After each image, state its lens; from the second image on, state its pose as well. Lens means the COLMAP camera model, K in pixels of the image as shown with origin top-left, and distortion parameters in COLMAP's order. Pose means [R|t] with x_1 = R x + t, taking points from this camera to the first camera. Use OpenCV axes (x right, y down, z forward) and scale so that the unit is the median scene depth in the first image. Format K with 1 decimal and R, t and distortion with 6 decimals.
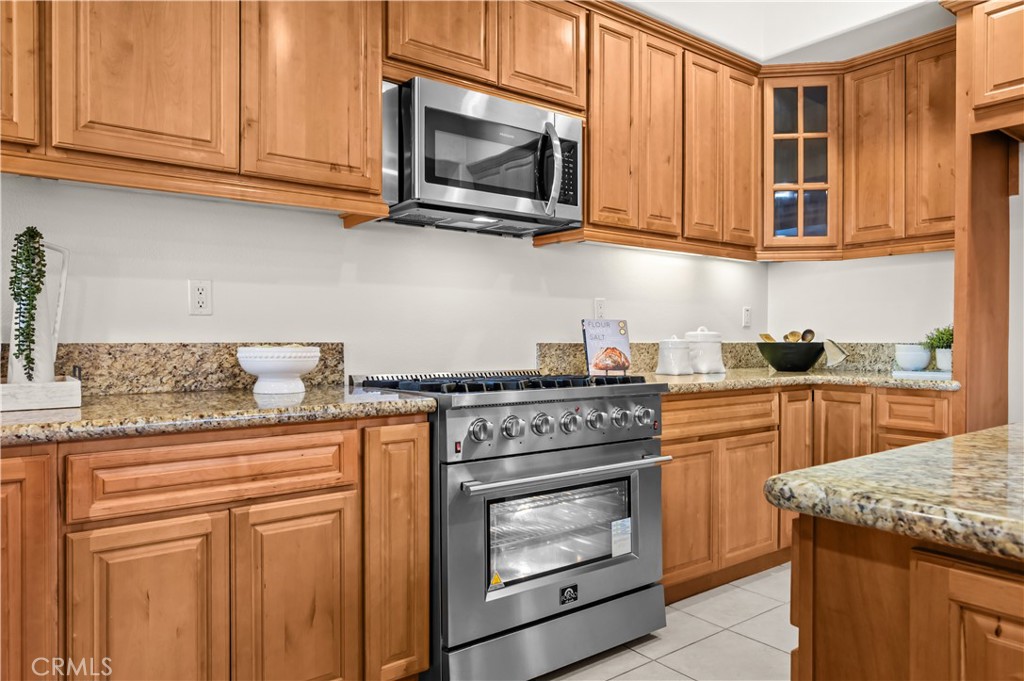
lens RADIAL K [[673.2, 0, 511.5], [0, 673.2, 340.1], [0, 0, 1]] dist [0.002155, 0.004182]
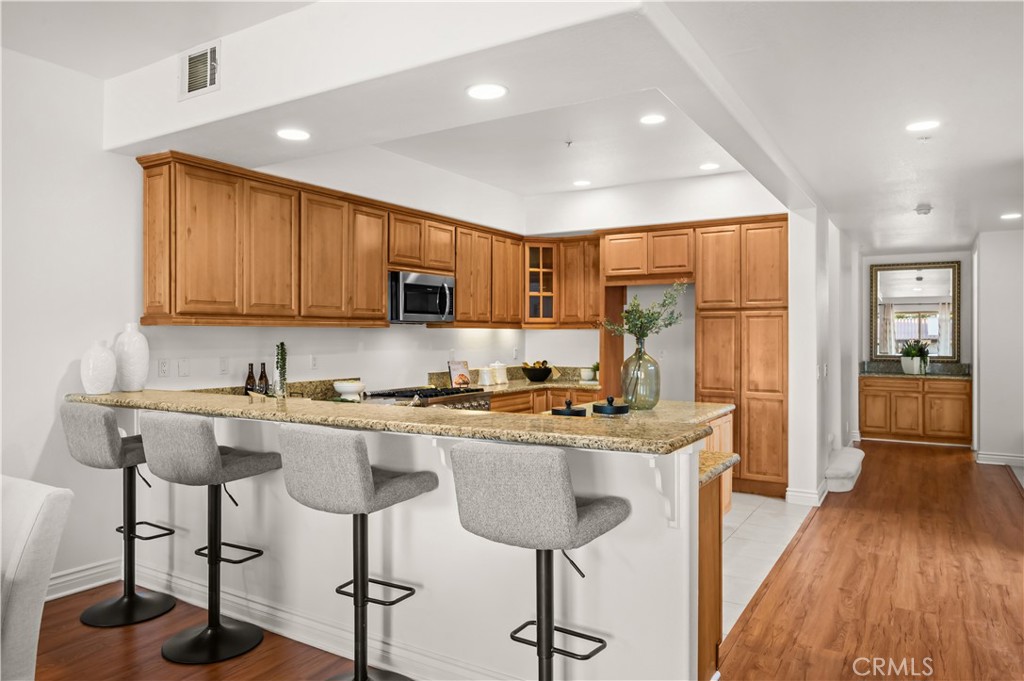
lens RADIAL K [[673.2, 0, 512.1], [0, 673.2, 339.6], [0, 0, 1]] dist [0.002155, 0.004182]
pose [[0.933206, -0.003273, 0.359328, -0.436587], [0.002230, 0.999992, 0.003317, -0.097876], [-0.359336, -0.002294, 0.933206, -0.986531]]
